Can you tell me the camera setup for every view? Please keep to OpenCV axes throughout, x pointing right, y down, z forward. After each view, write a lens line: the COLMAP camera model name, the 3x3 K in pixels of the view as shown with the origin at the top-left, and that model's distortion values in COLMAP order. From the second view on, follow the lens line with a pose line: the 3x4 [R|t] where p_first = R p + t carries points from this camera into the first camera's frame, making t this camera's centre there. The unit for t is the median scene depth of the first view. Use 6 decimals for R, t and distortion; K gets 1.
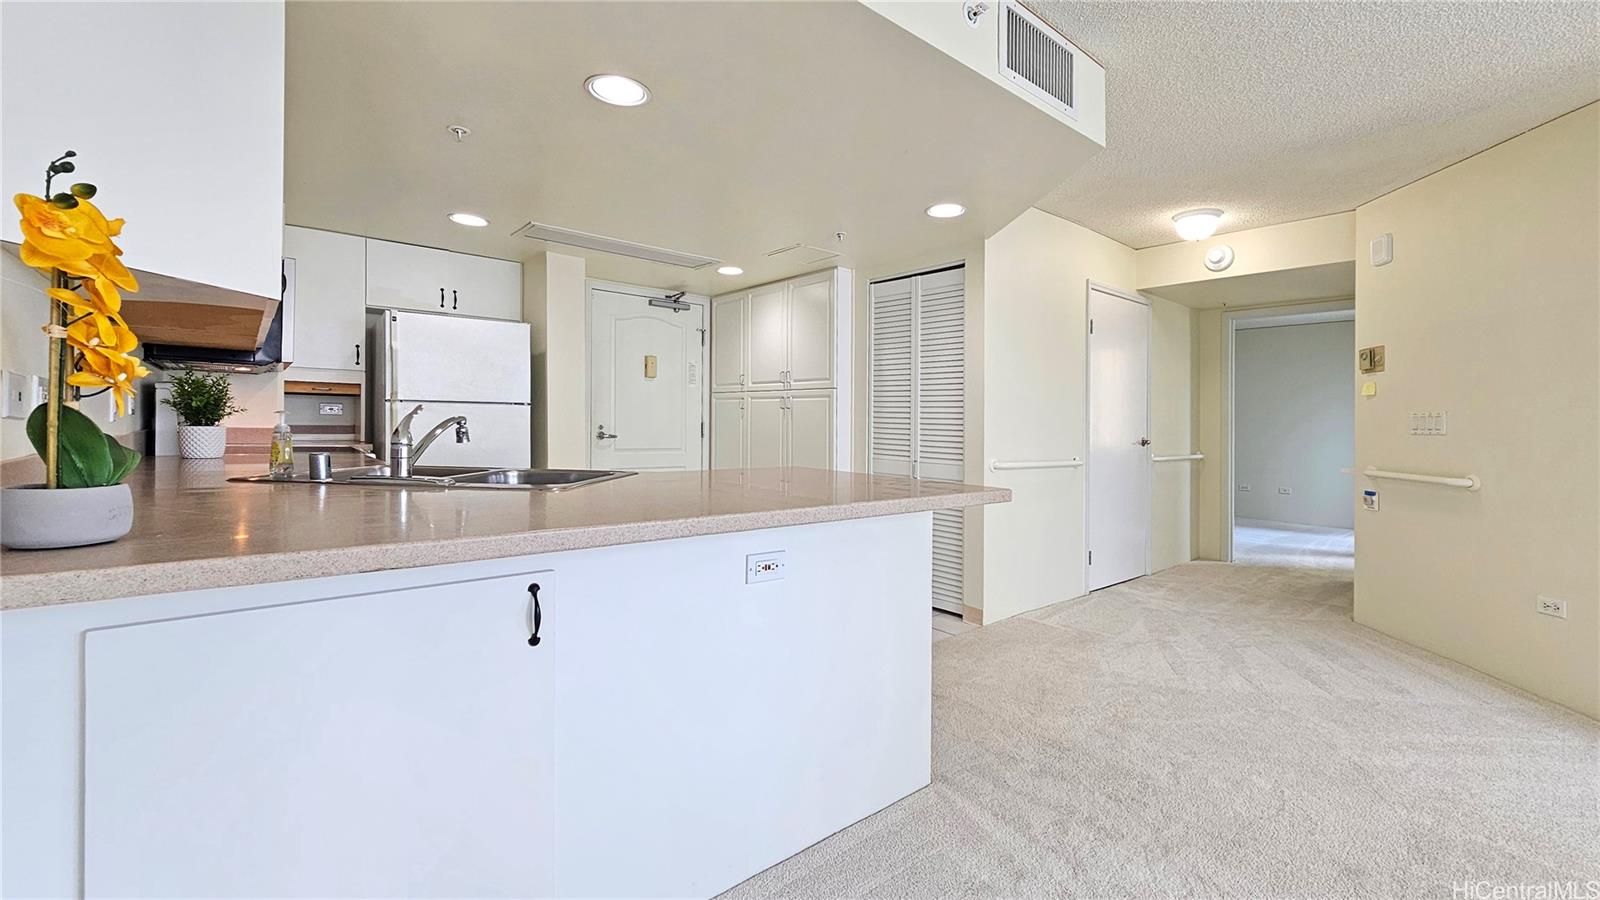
lens RADIAL K [[650.5, 0, 800.9], [0, 650.5, 437.4], [0, 0, 1]] dist [0.001310, 0.000183]
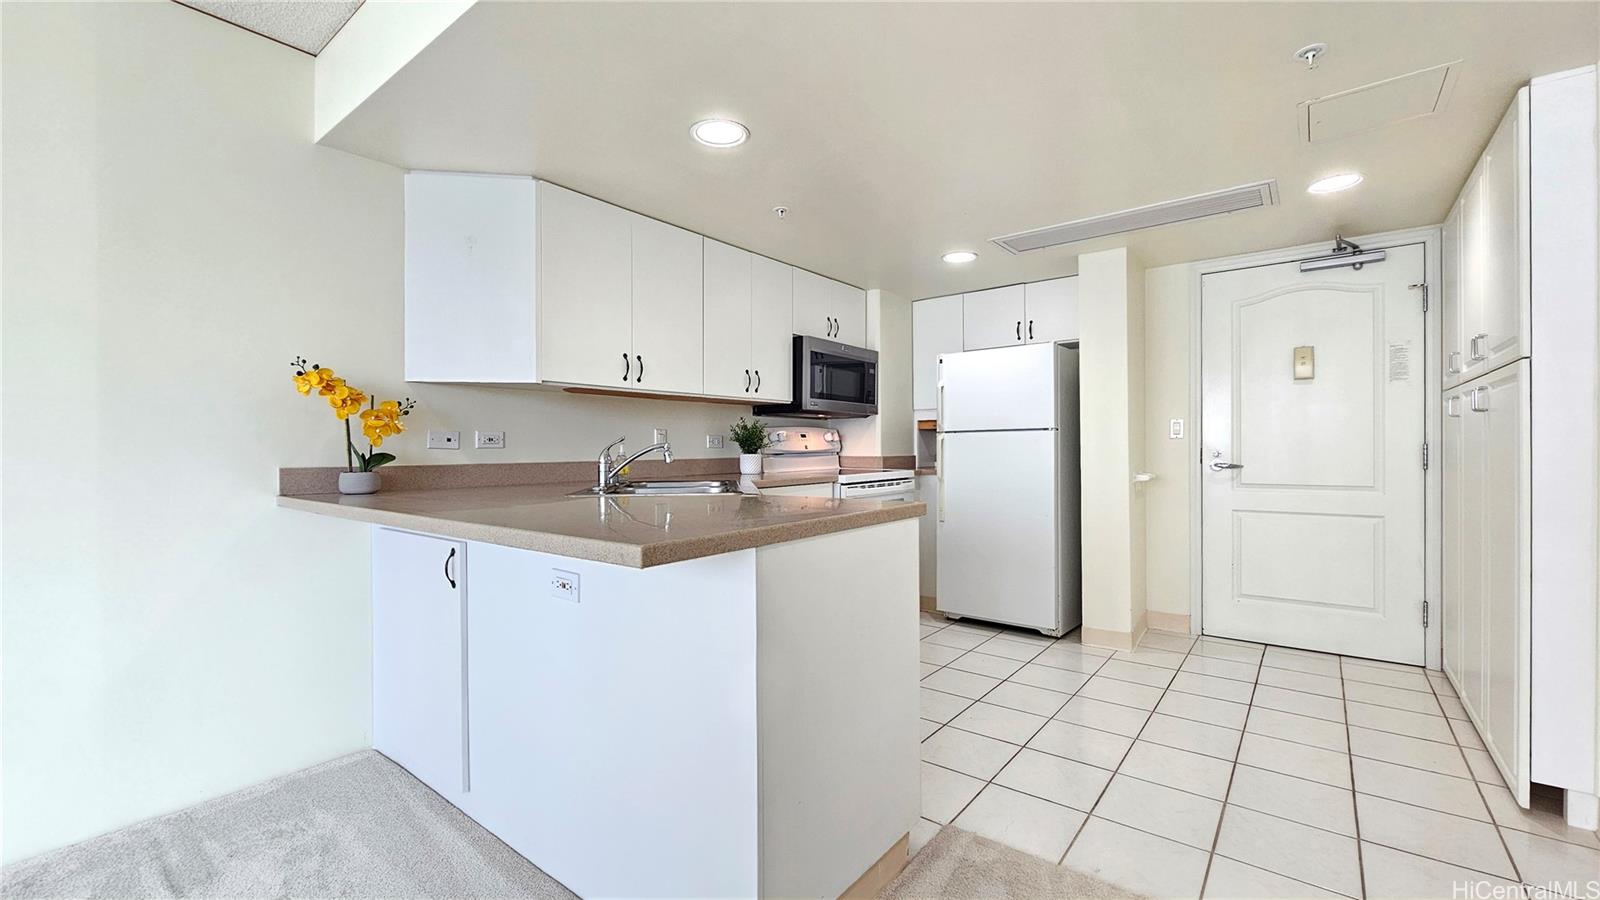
lens RADIAL K [[658.2, 0, 800.3], [0, 658.2, 464.3], [0, 0, 1]] dist [0.000496, 0.000176]
pose [[0.214910, -0.000390, -0.976634, 0.428881], [-0.013872, 0.999898, -0.003452, 0.006768], [0.976535, 0.014290, 0.214882, 0.473646]]
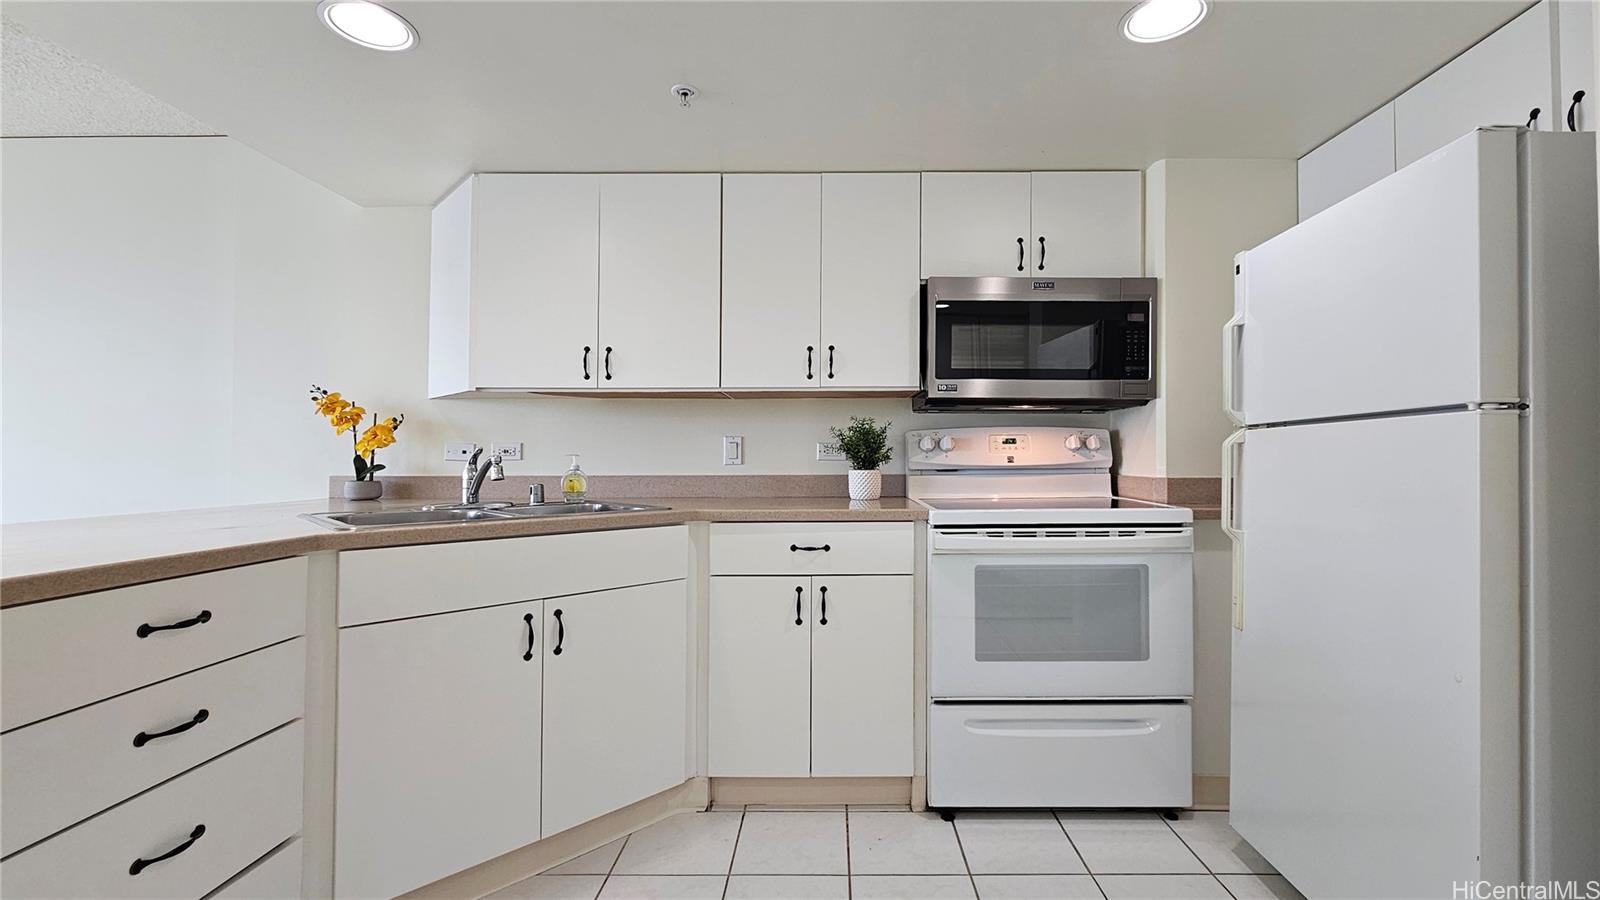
lens RADIAL K [[665.5, 0, 800.0], [0, 665.5, 450.0], [0, 0, 1]] dist [0.000844, 0.000083]
pose [[-0.640782, -0.036620, -0.766849, 0.004633], [-0.032961, 0.999253, -0.020176, -0.015417], [0.767015, 0.012348, -0.641510, 0.998605]]
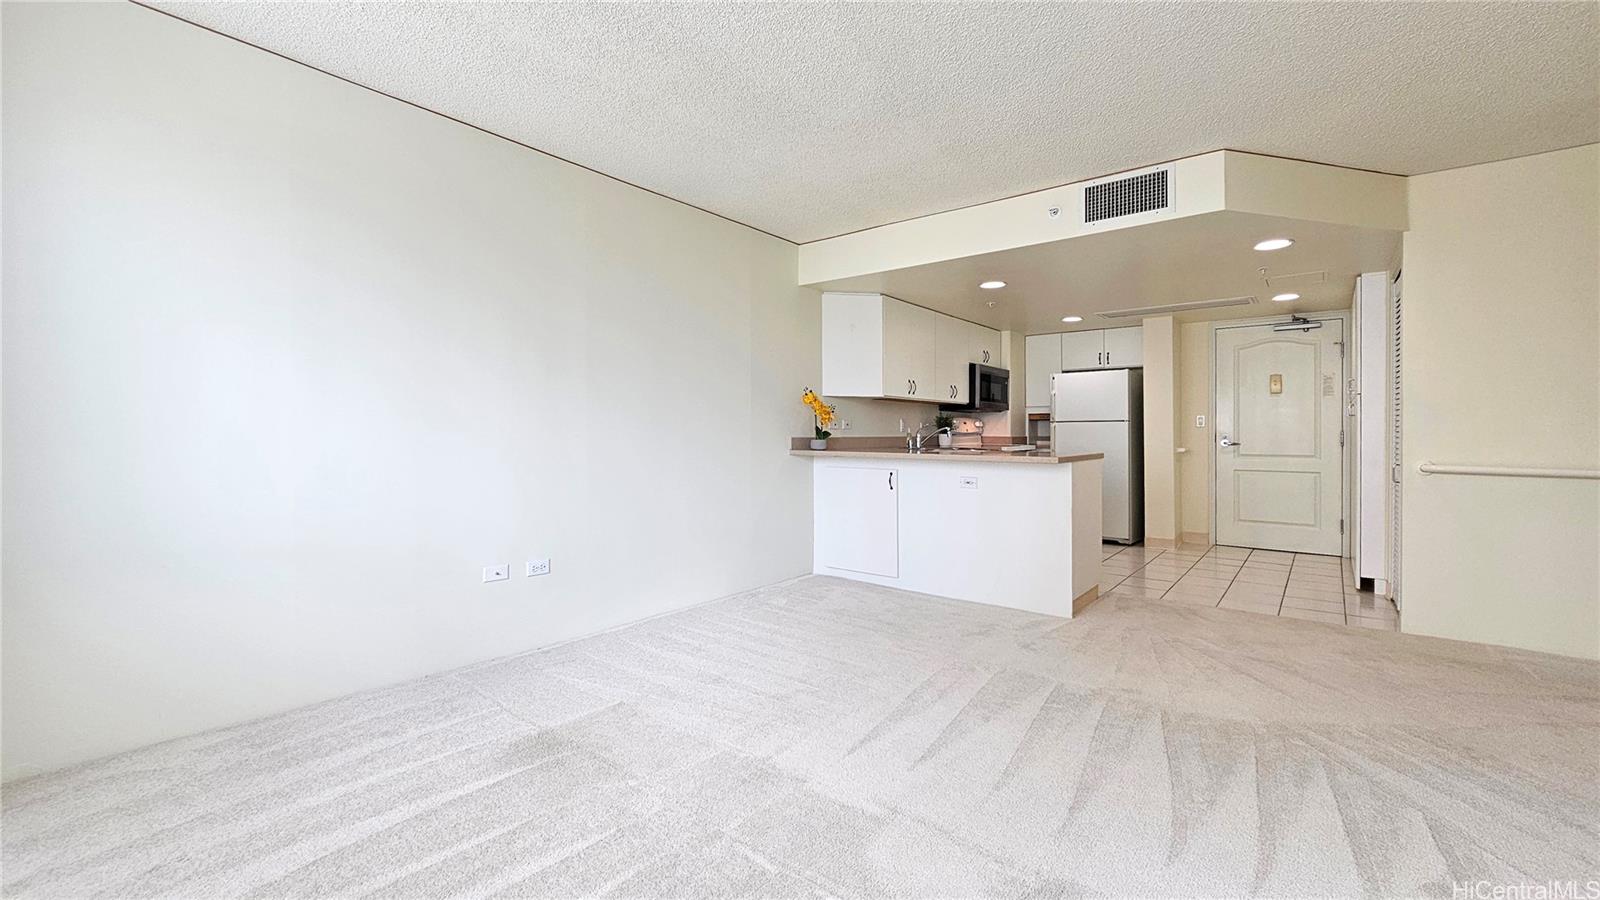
lens RADIAL K [[645.0, 0, 804.4], [0, 645.0, 443.1], [0, 0, 1]] dist [-0.000551, -0.000040]
pose [[0.199524, -0.005784, -0.979876, 0.972126], [-0.023181, 0.999675, -0.010621, 0.037185], [0.979619, 0.024833, 0.199325, -0.058368]]
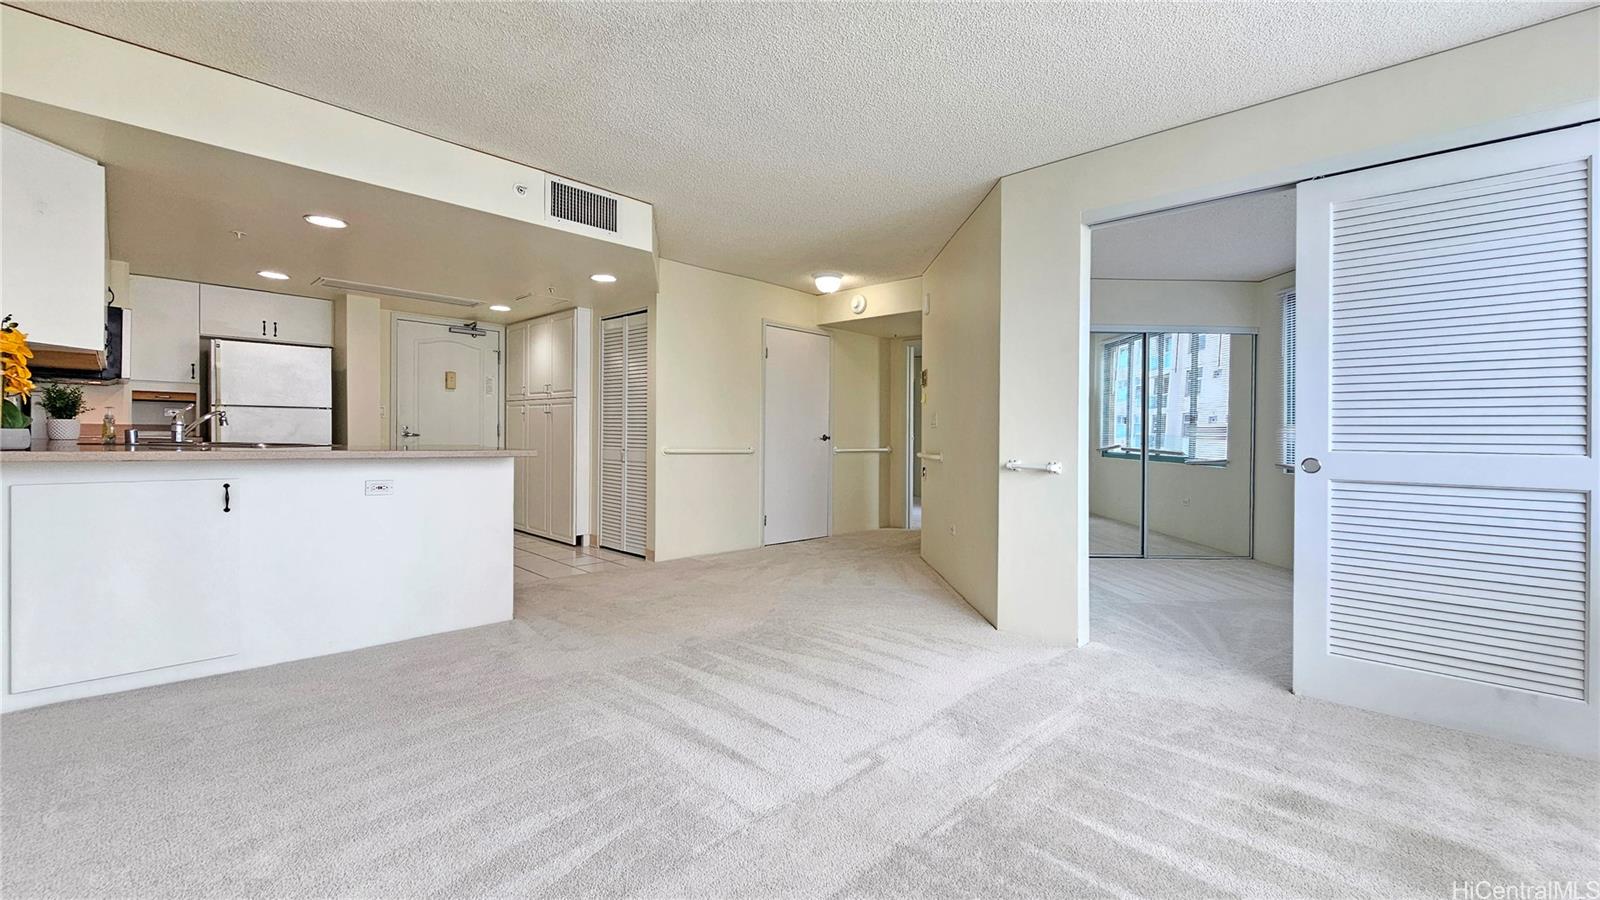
lens RADIAL K [[656.4, 0, 779.6], [0, 656.4, 447.9], [0, 0, 1]] dist [-0.001195, 0.003108]
pose [[0.996929, -0.004422, 0.078180, 0.415509], [0.004600, 0.999987, -0.002096, 0.038811], [-0.078169, 0.002450, 0.996937, -0.439954]]
